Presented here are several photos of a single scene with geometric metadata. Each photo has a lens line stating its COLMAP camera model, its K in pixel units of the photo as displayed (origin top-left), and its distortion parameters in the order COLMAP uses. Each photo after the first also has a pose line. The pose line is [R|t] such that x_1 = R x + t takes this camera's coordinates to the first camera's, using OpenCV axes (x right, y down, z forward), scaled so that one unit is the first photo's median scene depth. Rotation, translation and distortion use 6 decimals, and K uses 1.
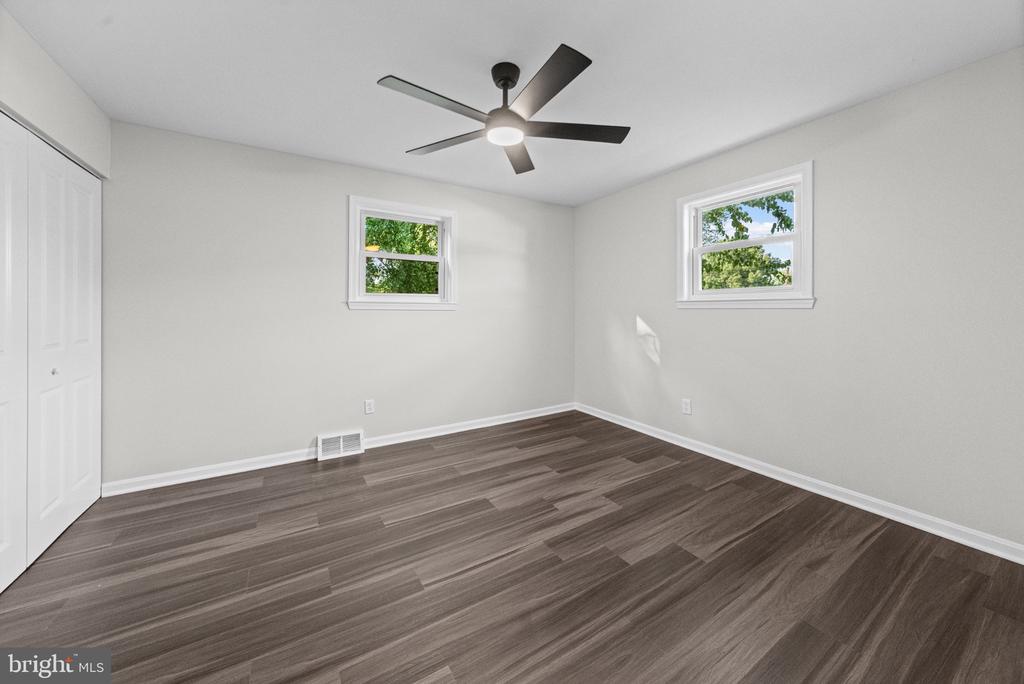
lens RADIAL K [[363.3, 0, 516.1], [0, 363.3, 307.4], [0, 0, 1]] dist [0.001815, -0.000076]
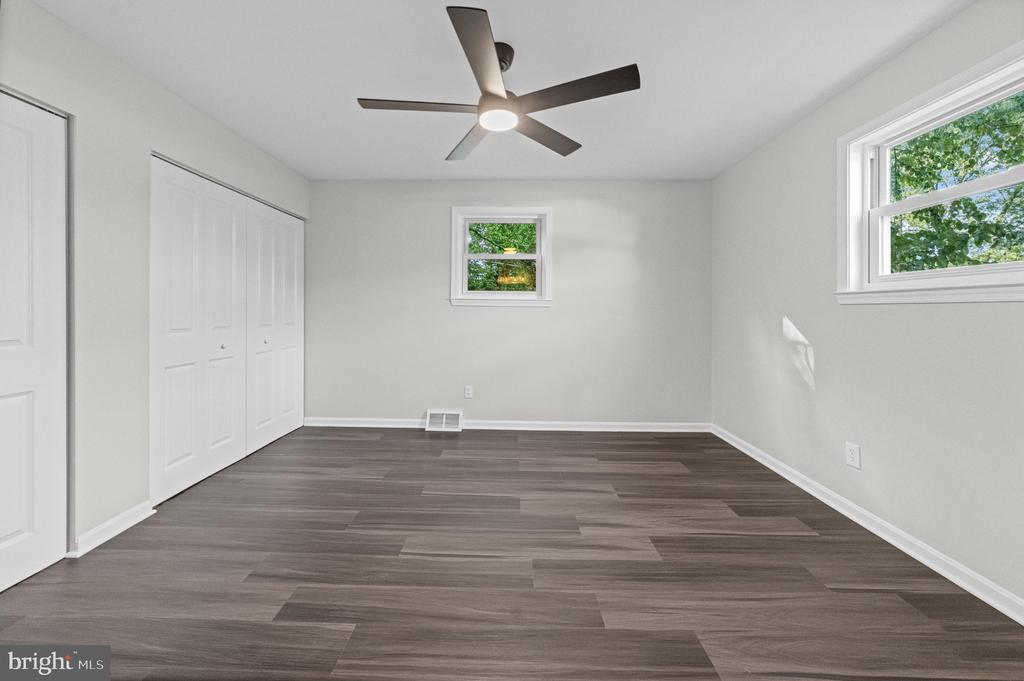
lens RADIAL K [[358.5, 0, 510.4], [0, 358.5, 310.8], [0, 0, 1]] dist [-0.000366, -0.000150]
pose [[0.843442, 0.007162, -0.537173, 0.340680], [-0.004752, 0.999971, 0.005871, 0.016364], [0.537199, -0.002400, 0.843452, 0.152268]]
